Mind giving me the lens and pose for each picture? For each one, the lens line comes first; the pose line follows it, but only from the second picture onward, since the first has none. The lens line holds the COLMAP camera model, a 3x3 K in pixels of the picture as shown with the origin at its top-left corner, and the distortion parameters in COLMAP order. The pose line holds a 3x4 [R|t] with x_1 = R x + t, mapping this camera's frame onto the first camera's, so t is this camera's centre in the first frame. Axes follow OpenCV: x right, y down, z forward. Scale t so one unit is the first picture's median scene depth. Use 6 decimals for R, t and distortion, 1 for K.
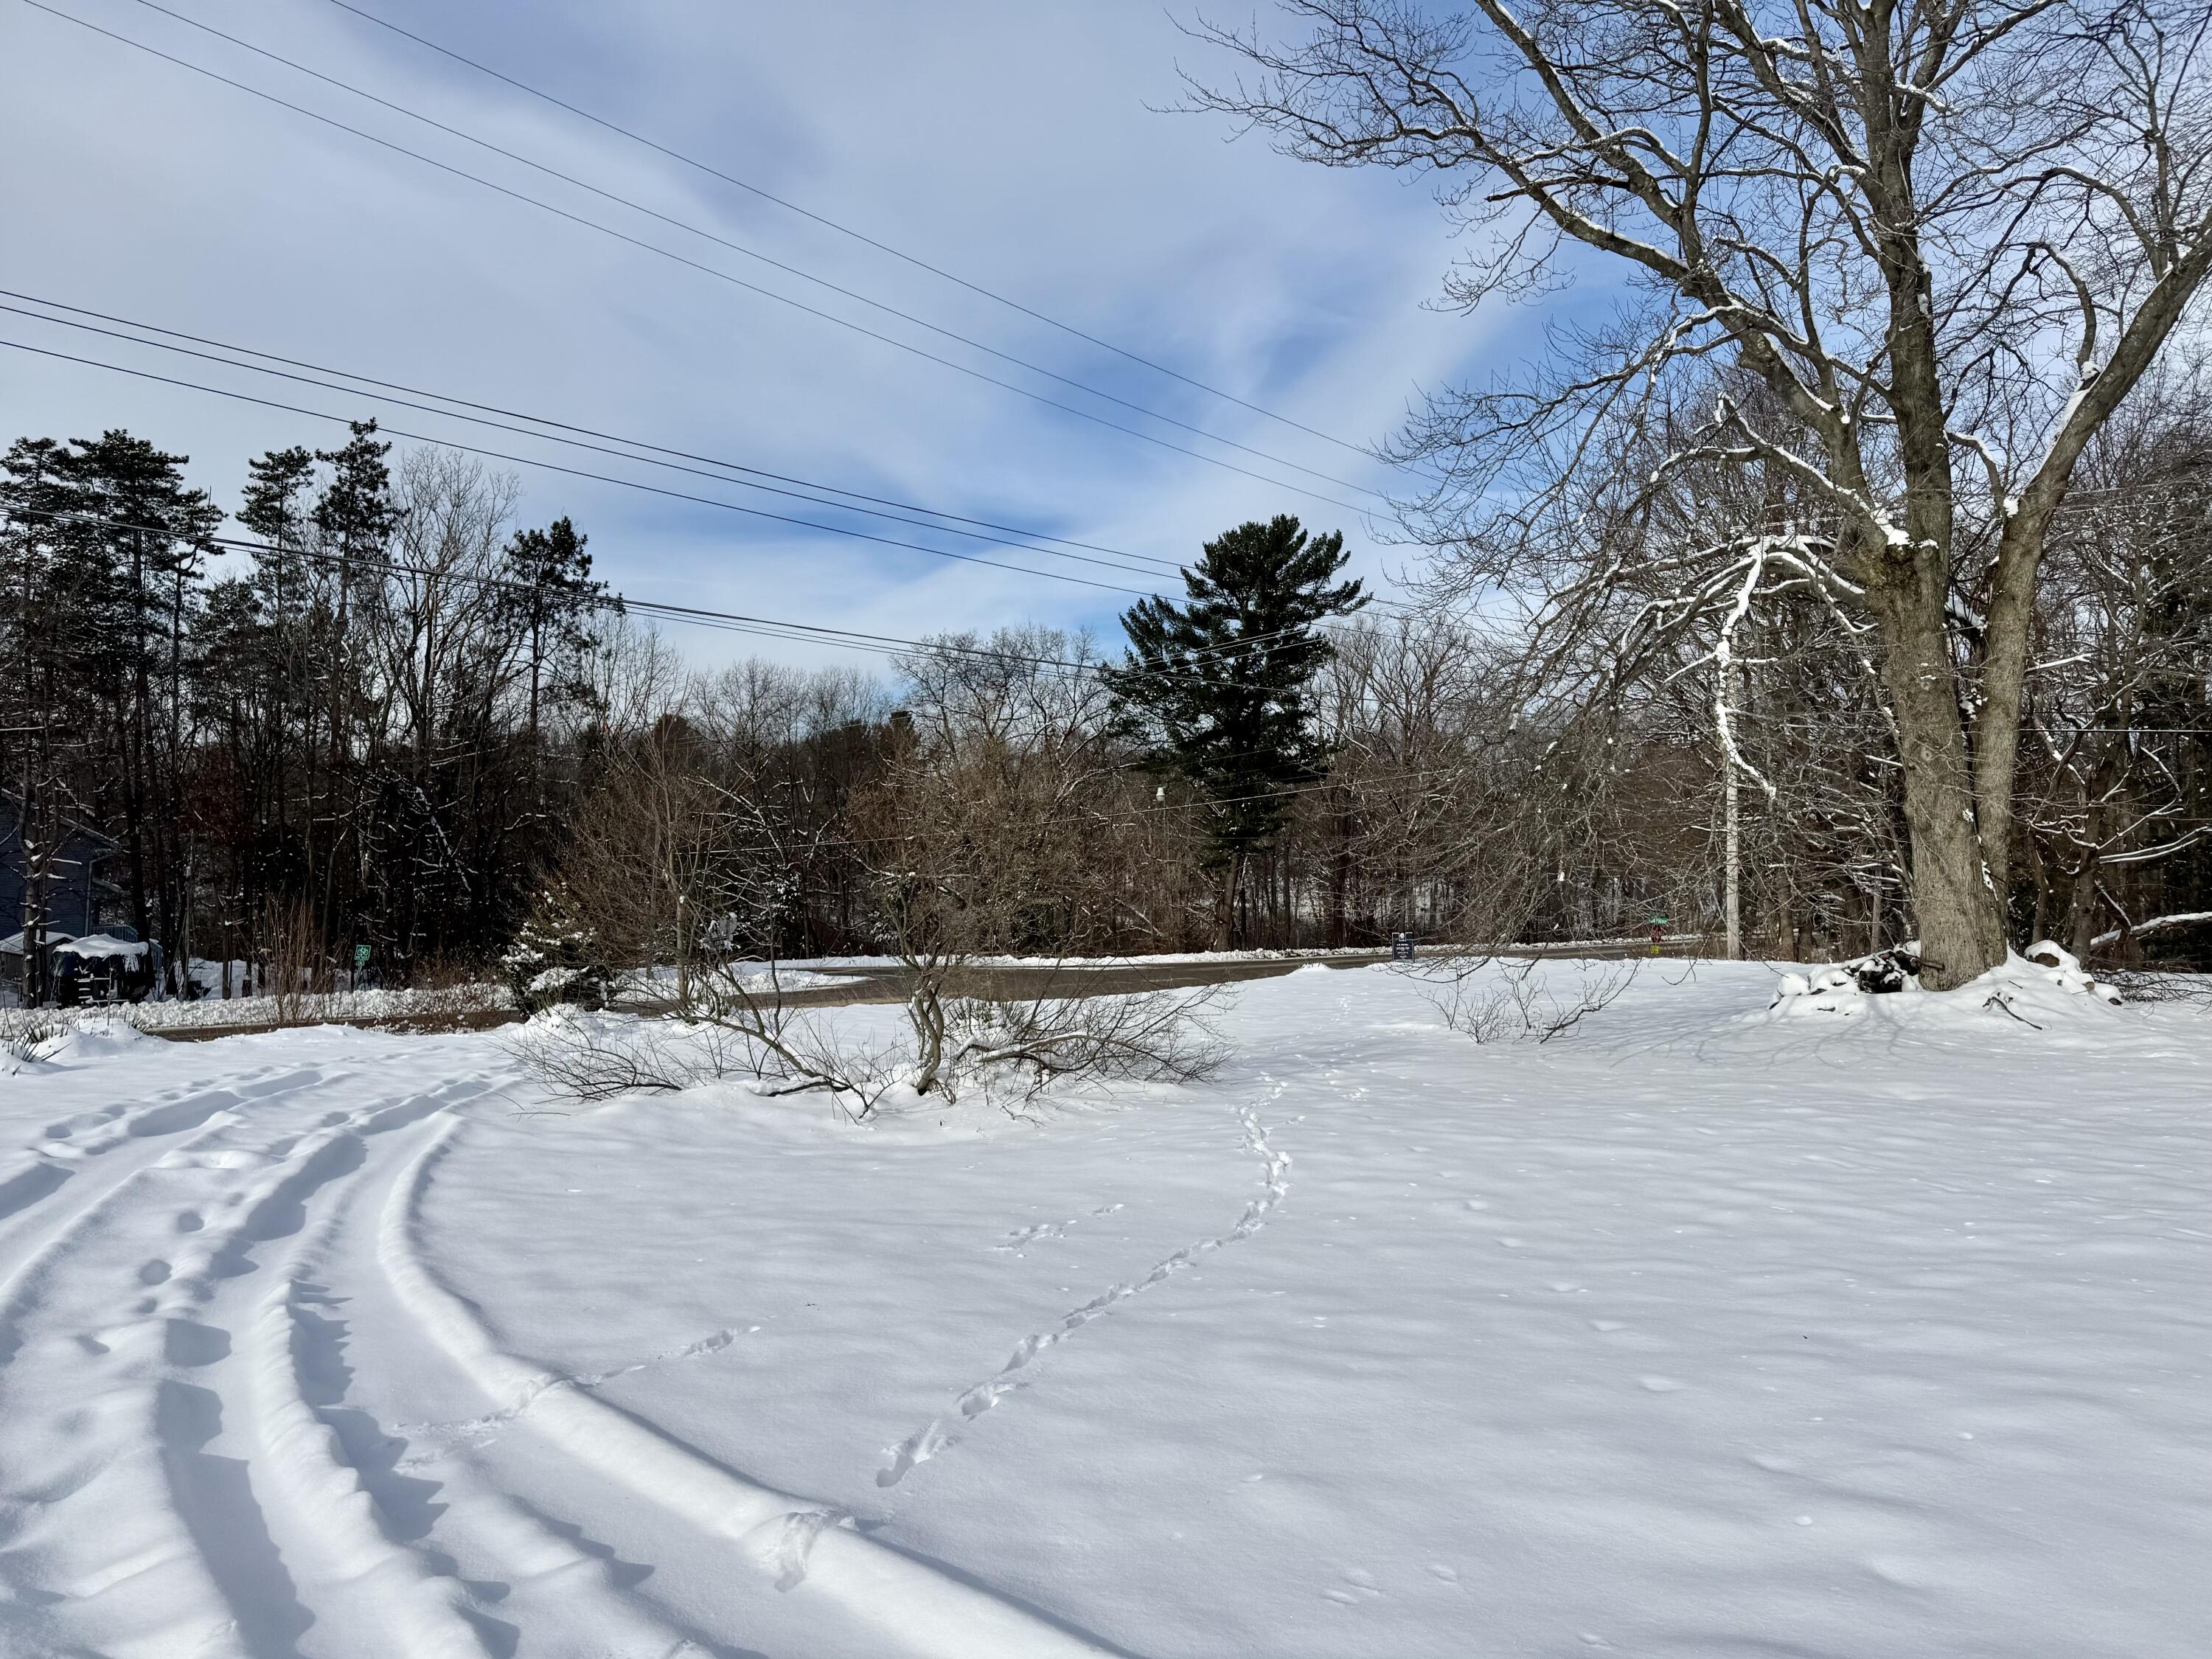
lens RADIAL K [[1575.4, 0, 1166.2], [0, 1575.4, 826.0], [0, 0, 1]] dist [-0.001729, -0.000497]
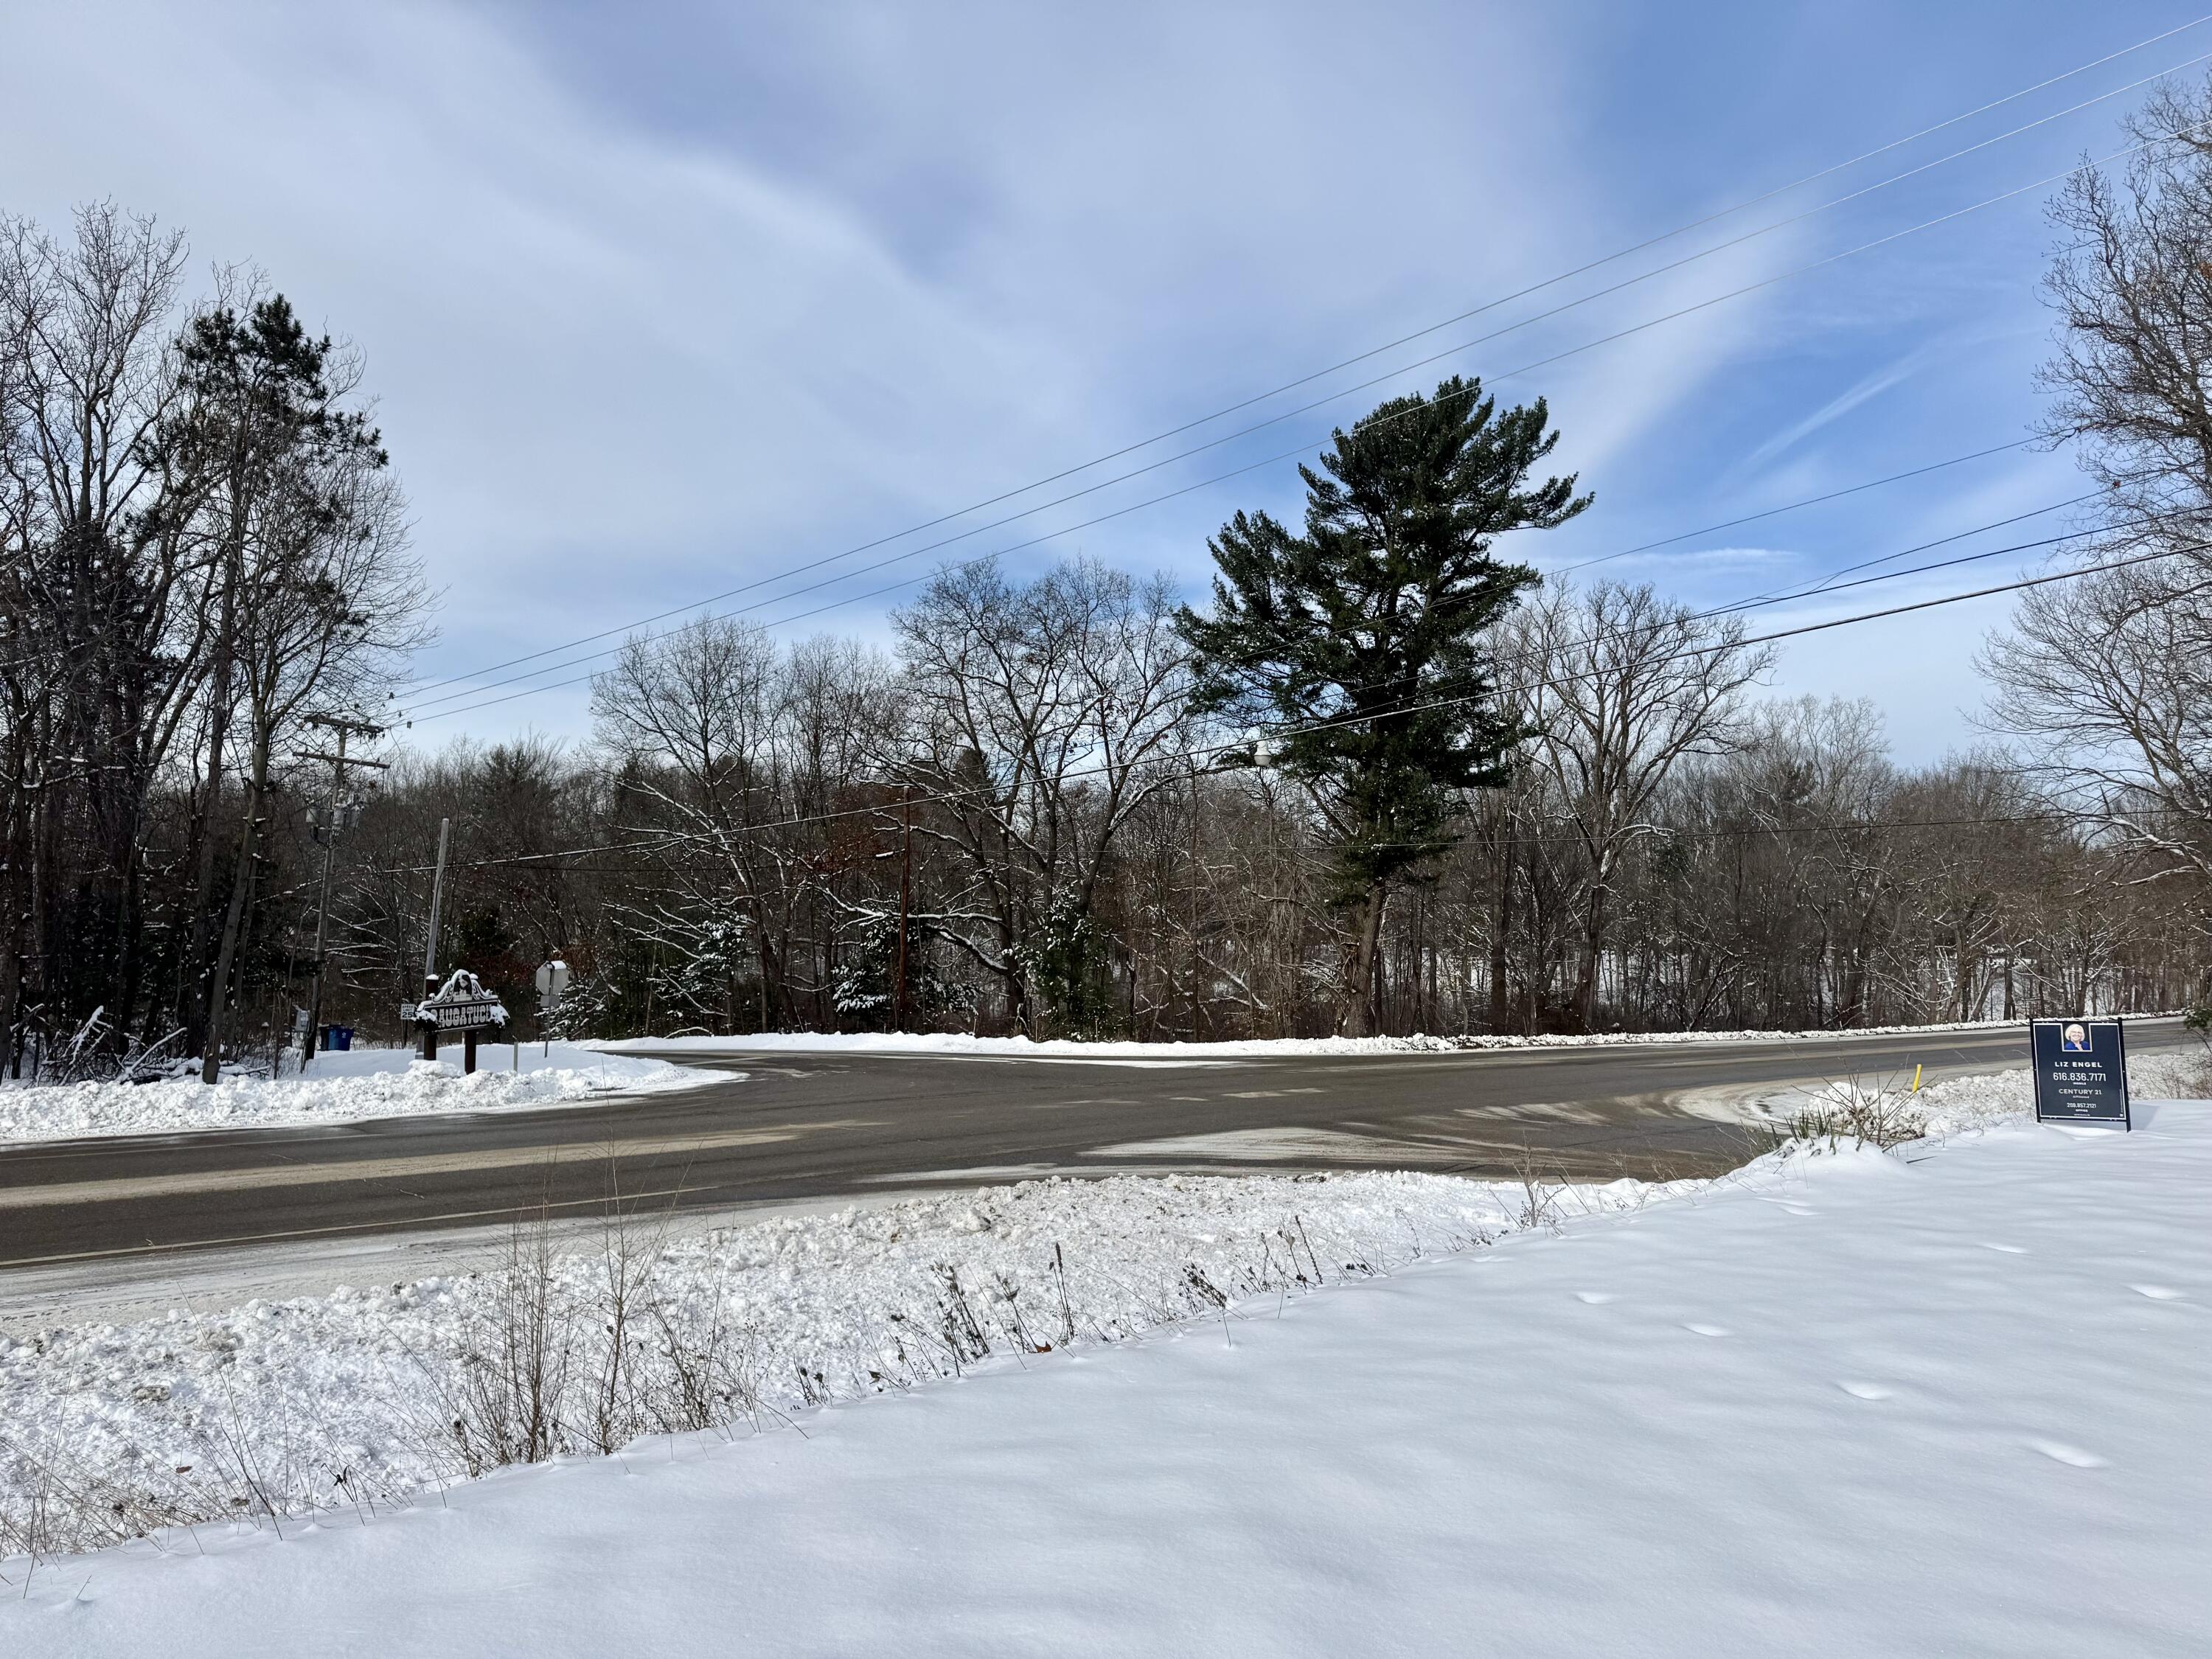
lens RADIAL K [[1560.7, 0, 1113.1], [0, 1560.7, 843.5], [0, 0, 1]] dist [0.044511, -0.038590]
pose [[0.994752, 0.010638, -0.101759, 0.000008], [-0.014082, 0.999350, -0.033182, 0.022328], [0.101340, 0.034441, 0.994256, 0.335669]]
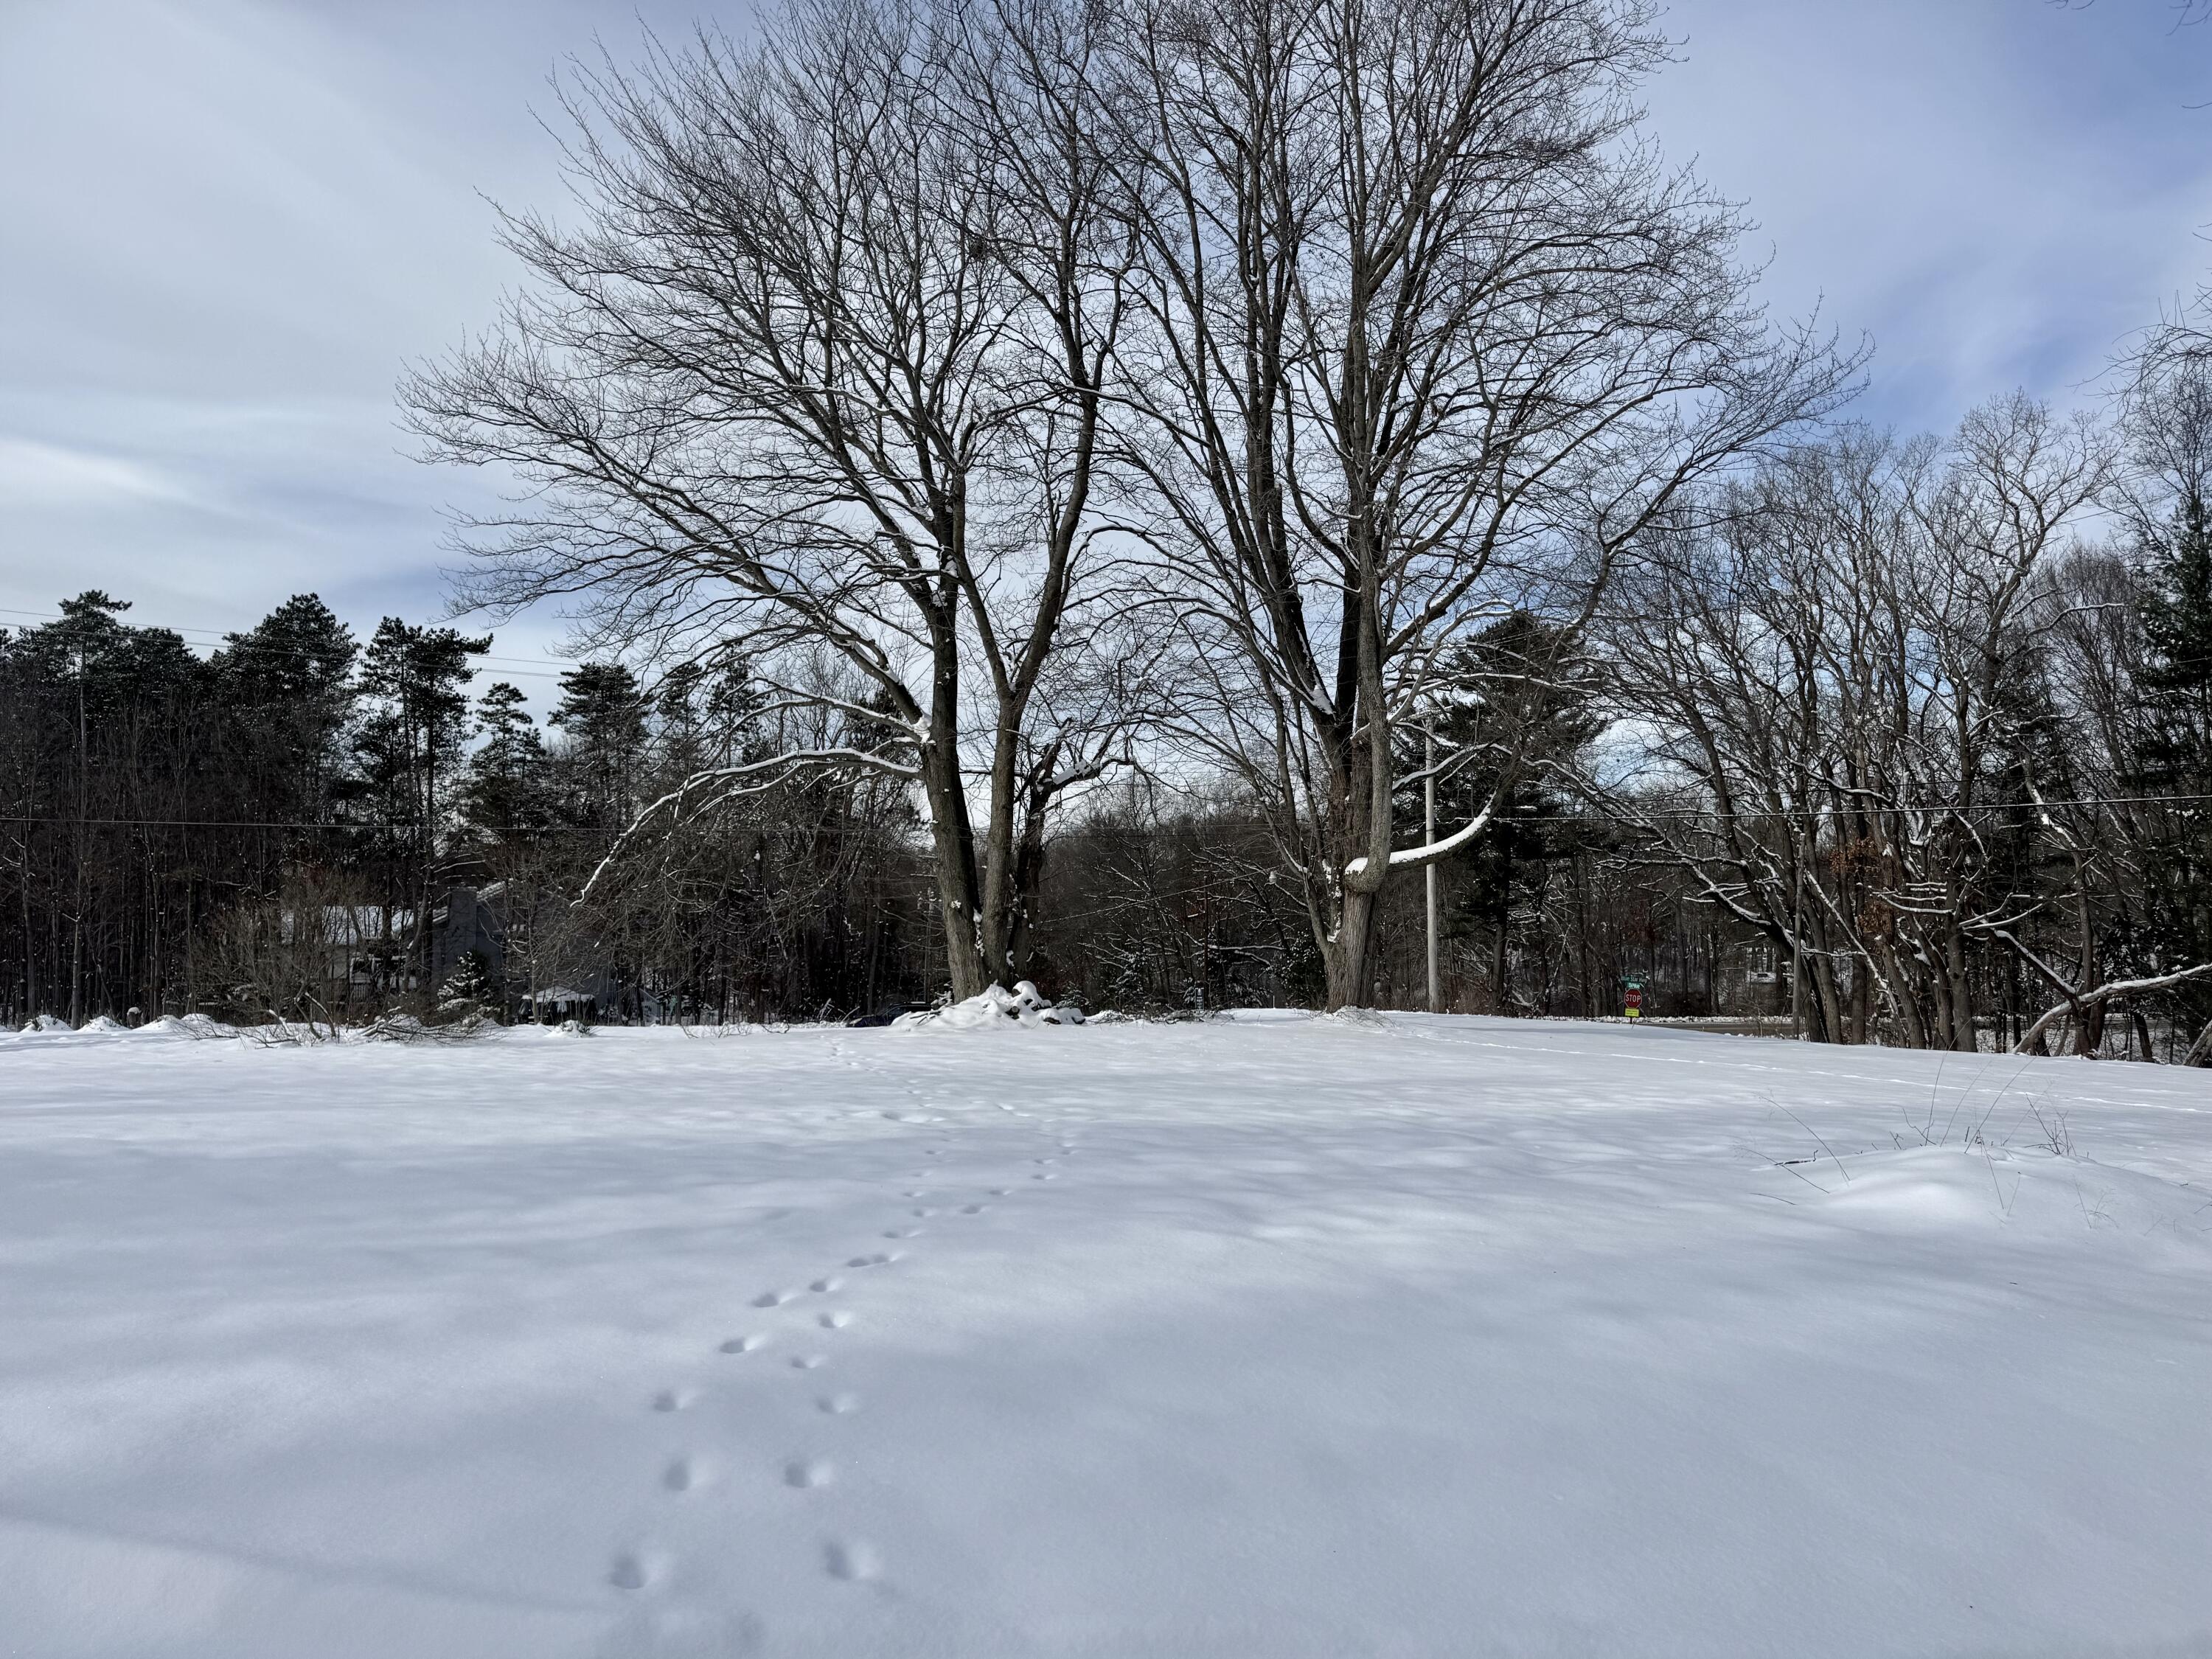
lens RADIAL K [[1560.7, 0, 1113.1], [0, 1560.7, 843.5], [0, 0, 1]] dist [0.044511, -0.038590]
pose [[0.884555, -0.036166, -0.465031, 0.318143], [0.018948, 0.998953, -0.041648, 0.000706], [0.466050, 0.028028, 0.884314, -0.077688]]
